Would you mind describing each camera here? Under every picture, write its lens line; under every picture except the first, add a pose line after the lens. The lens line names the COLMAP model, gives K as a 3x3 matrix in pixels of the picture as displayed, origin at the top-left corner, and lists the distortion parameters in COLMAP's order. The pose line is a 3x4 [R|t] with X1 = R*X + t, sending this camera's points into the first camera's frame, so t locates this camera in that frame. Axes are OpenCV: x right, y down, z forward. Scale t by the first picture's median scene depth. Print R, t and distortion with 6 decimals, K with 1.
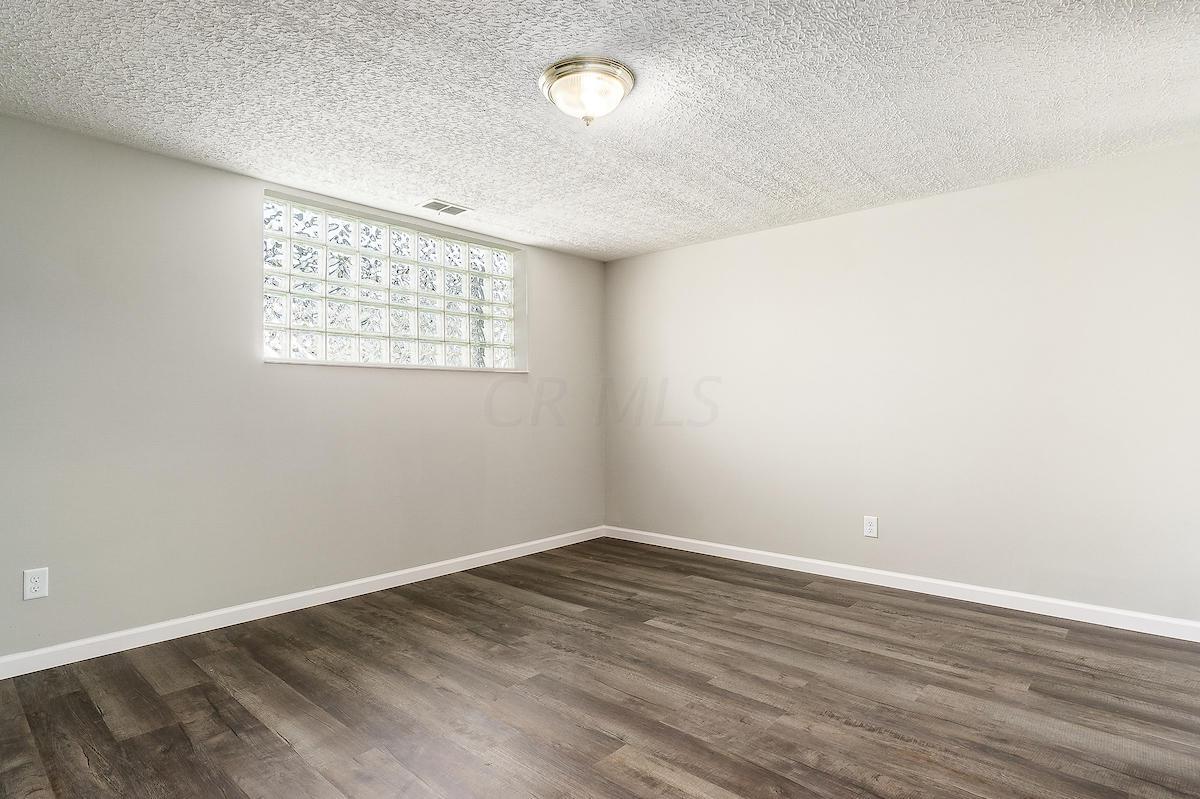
lens RADIAL K [[629.7, 0, 595.4], [0, 629.7, 400.2], [0, 0, 1]] dist [-0.002385, 0.000094]
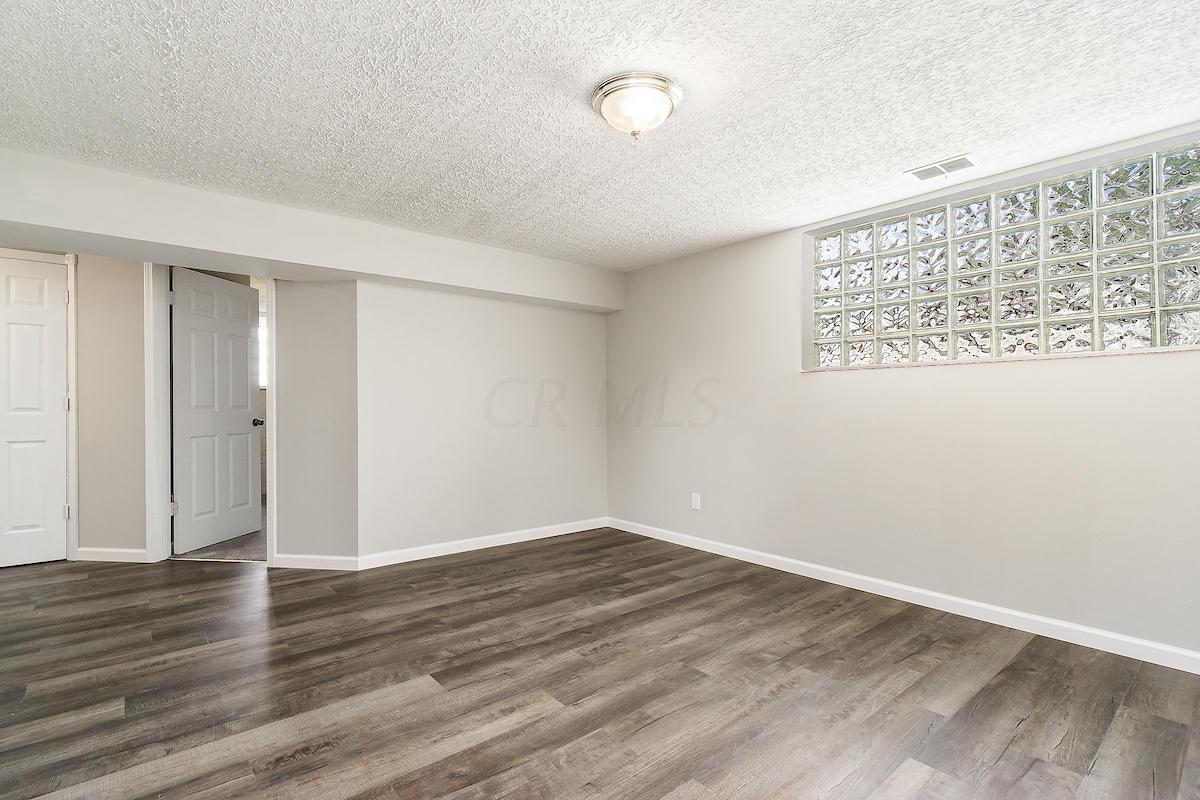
lens RADIAL K [[549.7, 0, 576.7], [0, 549.7, 401.4], [0, 0, 1]] dist [-0.008461, 0.001678]
pose [[-0.152071, -0.007390, -0.988342, 0.828146], [0.006316, 0.999944, -0.008448, 0.002526], [0.988349, -0.007527, -0.152016, 0.942721]]
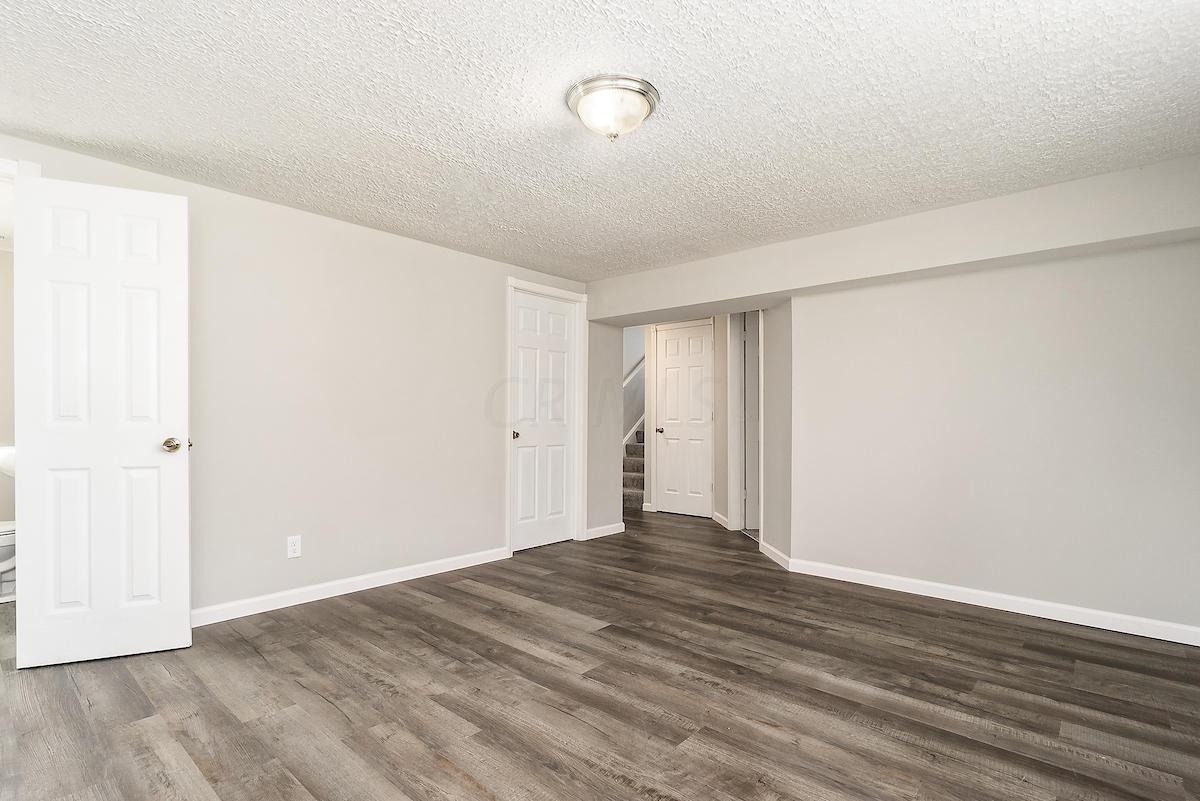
lens RADIAL K [[577.2, 0, 606.0], [0, 577.2, 411.9], [0, 0, 1]] dist [-0.003321, 0.000173]
pose [[-0.999563, -0.000002, -0.029577, 0.025882], [0.000515, 0.999847, -0.017472, 0.014865], [0.029573, -0.017480, -0.999410, 1.780925]]
